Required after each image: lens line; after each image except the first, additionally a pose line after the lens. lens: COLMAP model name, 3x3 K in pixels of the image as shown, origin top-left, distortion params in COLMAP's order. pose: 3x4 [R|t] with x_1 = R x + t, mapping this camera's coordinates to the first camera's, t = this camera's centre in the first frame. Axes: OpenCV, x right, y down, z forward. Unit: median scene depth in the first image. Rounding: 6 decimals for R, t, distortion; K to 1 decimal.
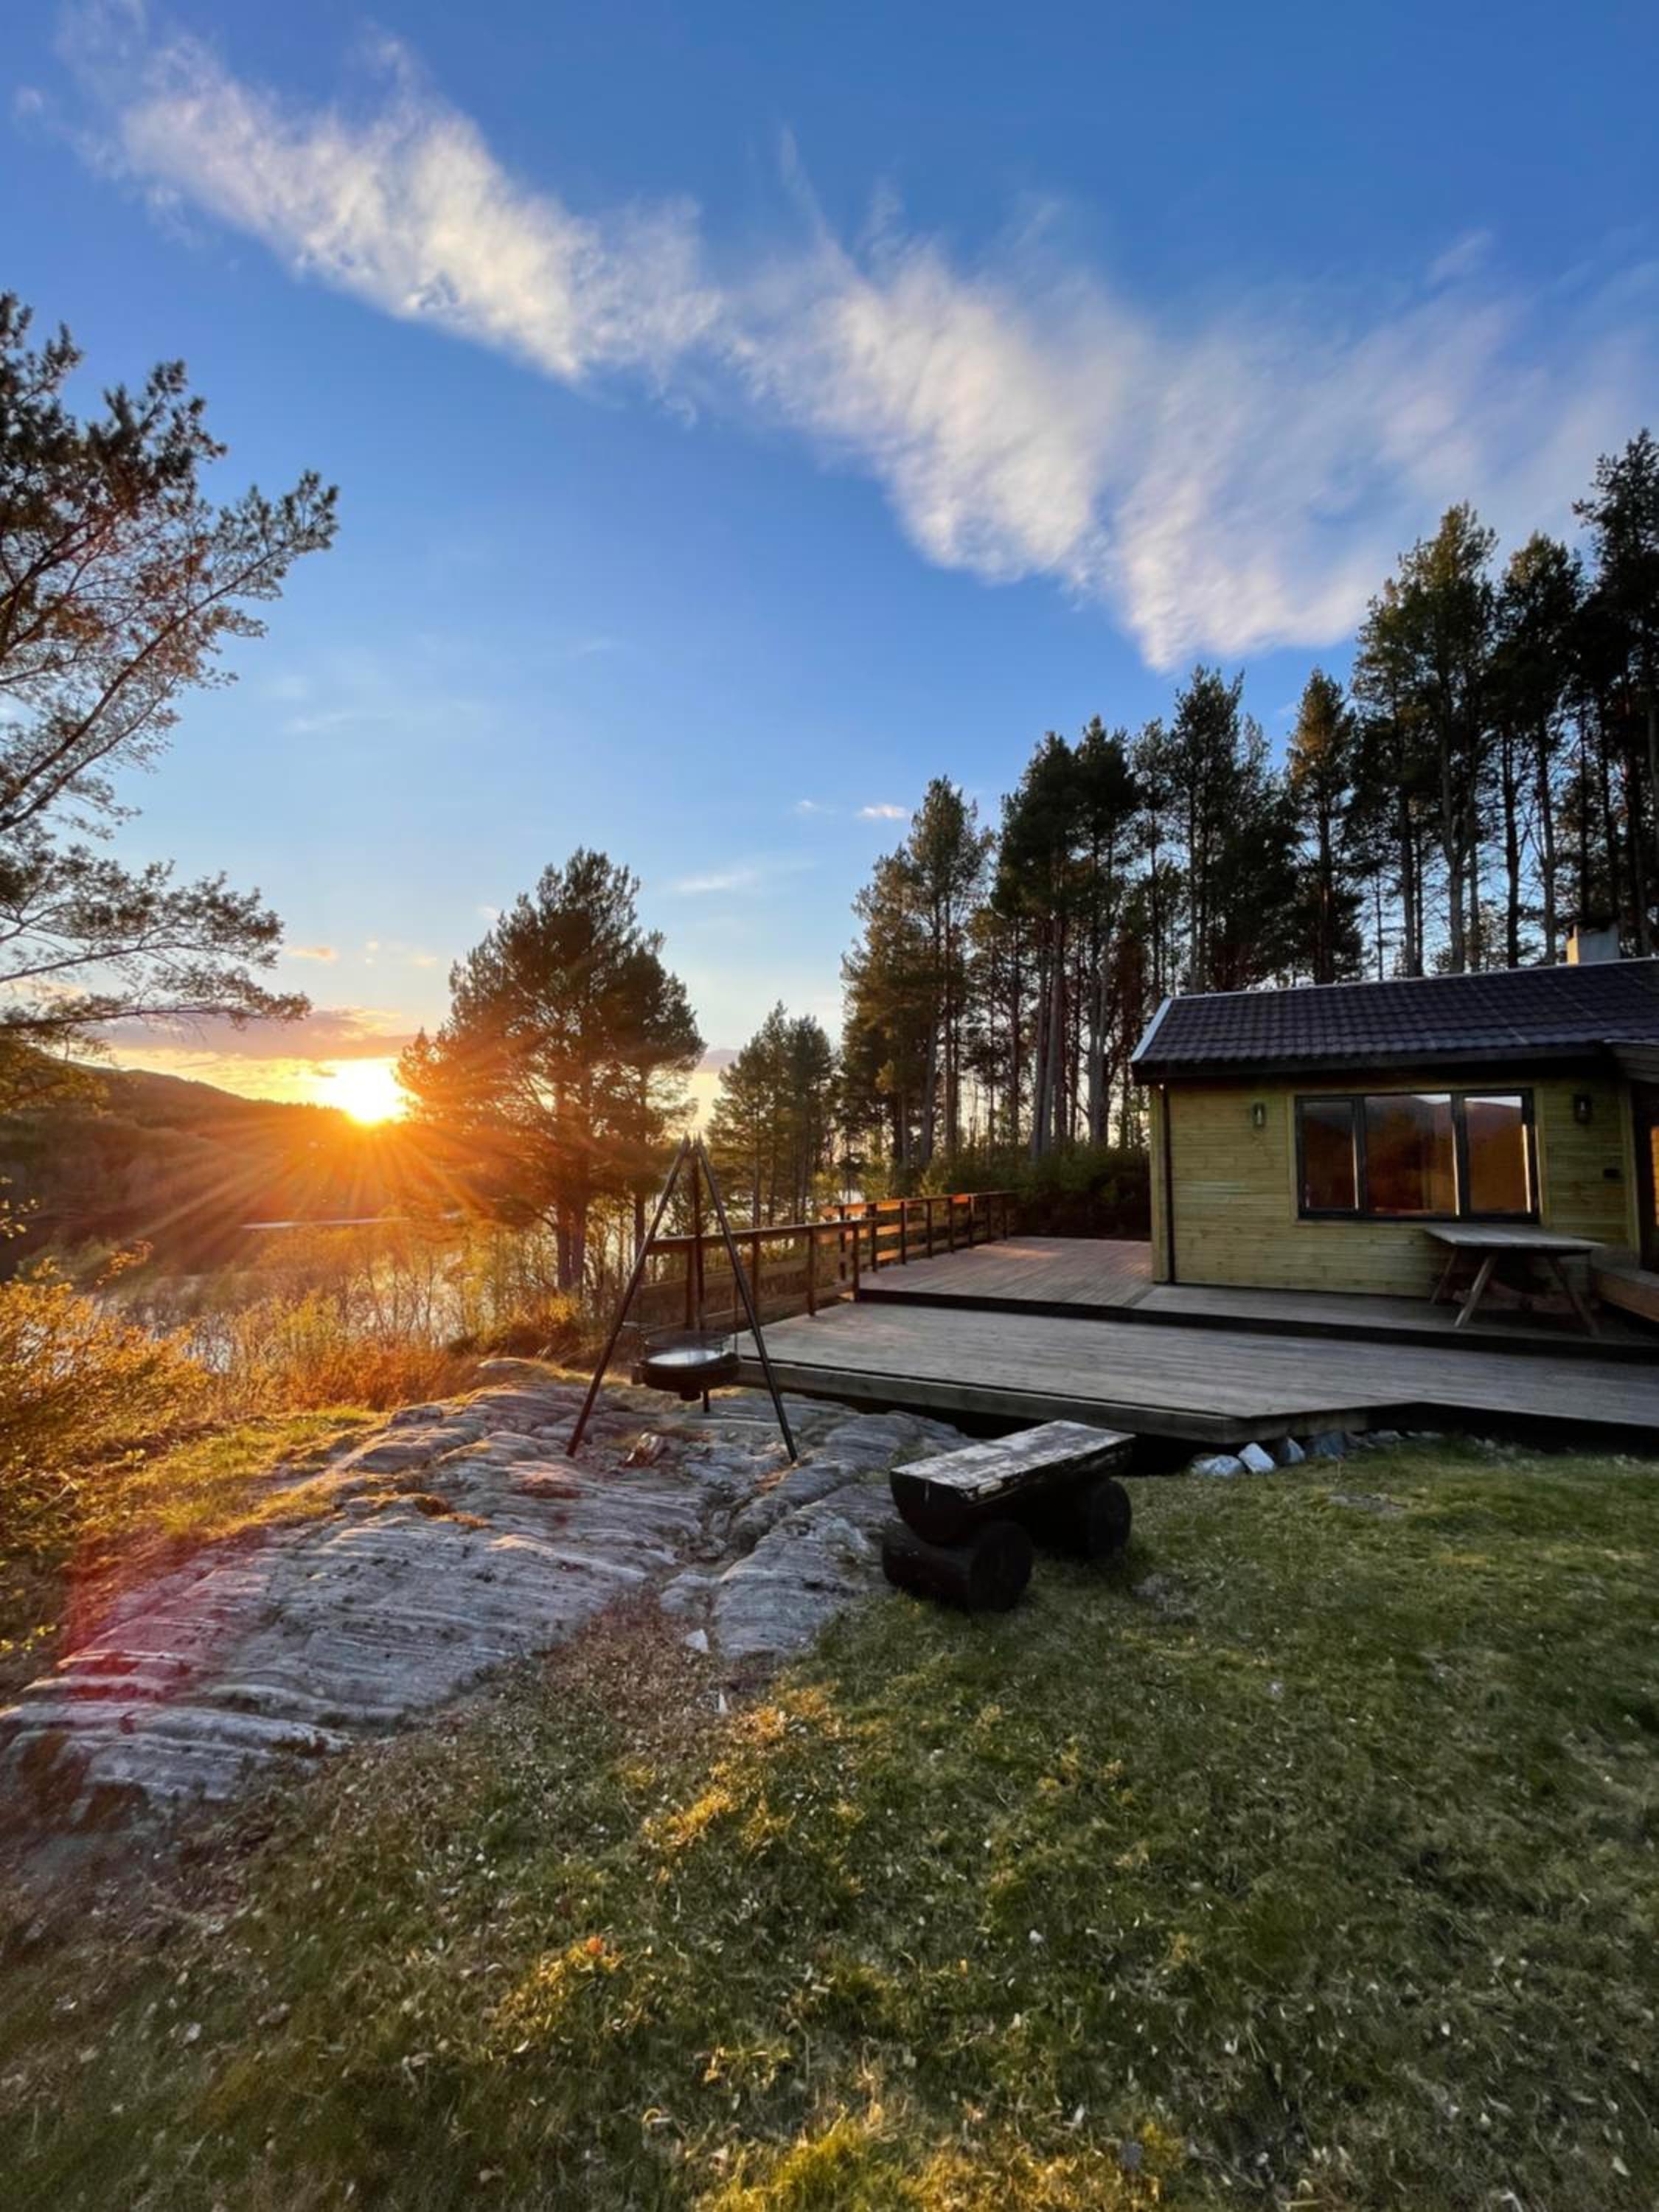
lens RADIAL K [[902.3, 0, 826.8], [0, 902.3, 1098.7], [0, 0, 1]] dist [0.012590, -0.005118]
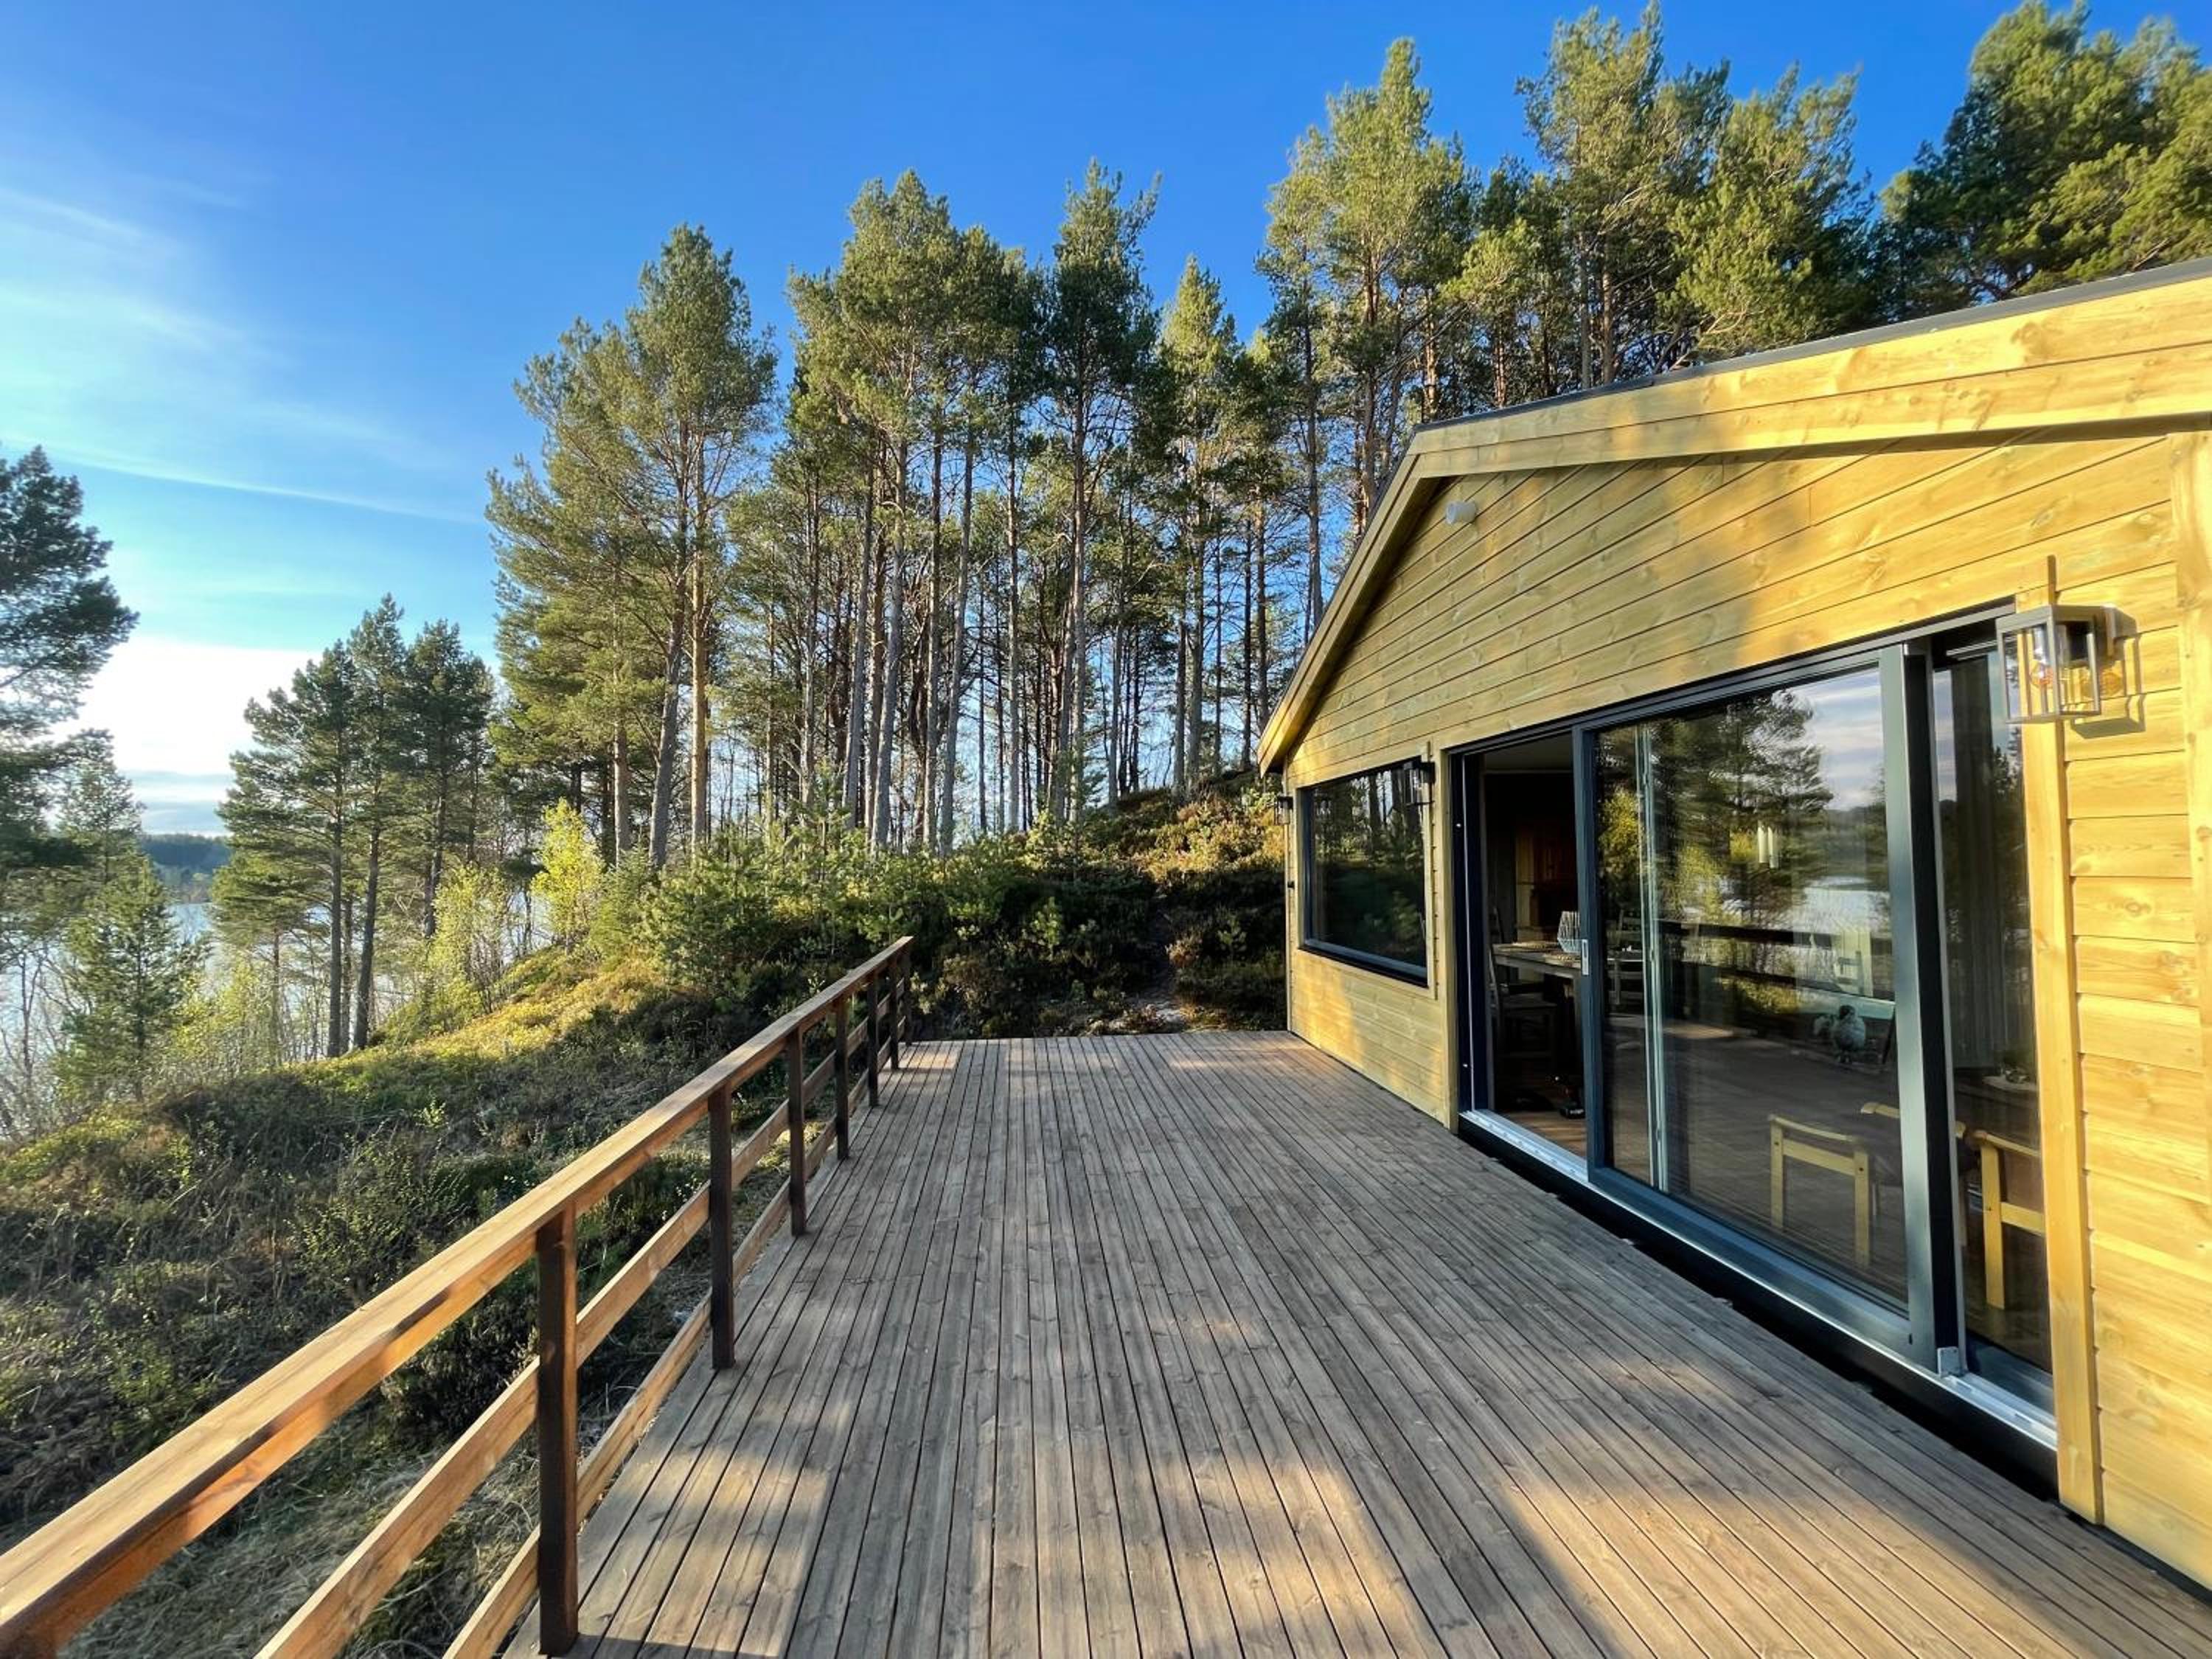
lens RADIAL K [[886.8, 0, 1096.8], [0, 886.8, 830.8], [0, 0, 1]] dist [-0.001880, -0.000774]
pose [[0.839960, 0.006273, 0.542612, 0.038886], [-0.028433, 0.999068, 0.032464, 0.022704], [-0.541903, -0.042696, 0.839356, 0.388524]]
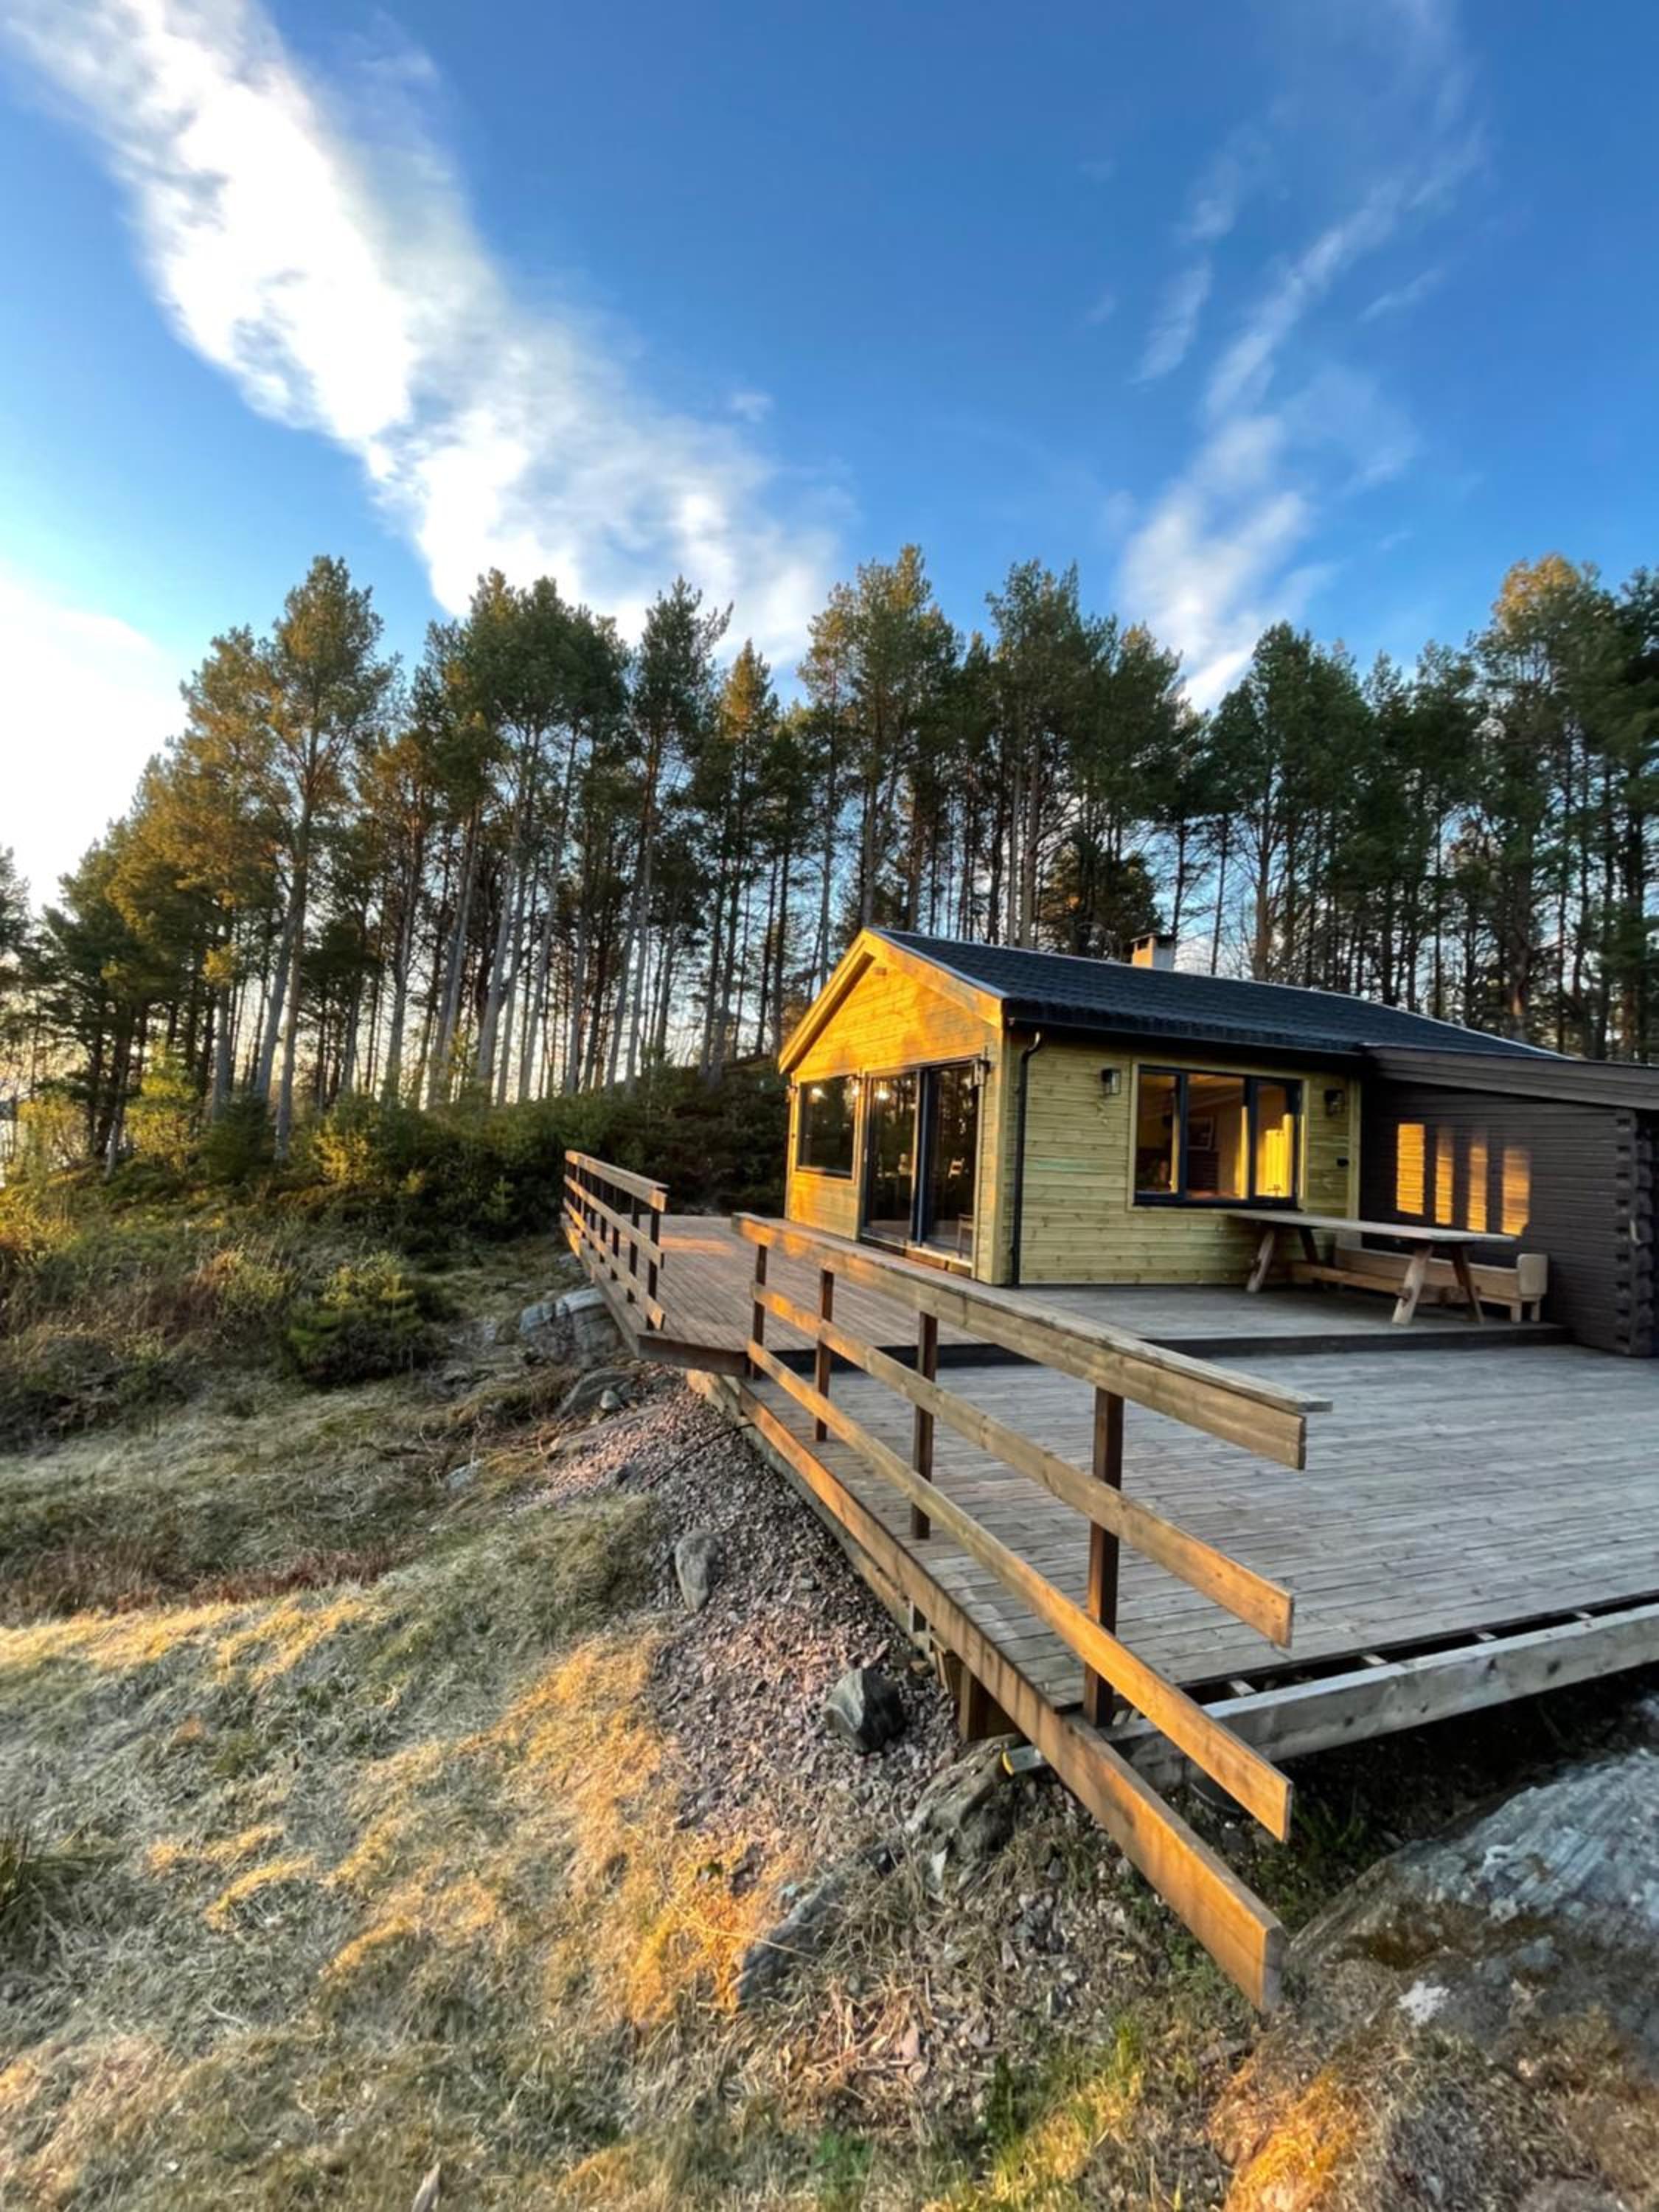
lens RADIAL K [[899.0, 0, 825.2], [0, 899.0, 1105.2], [0, 0, 1]] dist [-0.001267, -0.000578]
pose [[0.672784, 0.065167, 0.736964, -0.119316], [-0.109893, 0.993866, 0.012439, 0.021995], [-0.731632, -0.089356, 0.675818, 0.235280]]
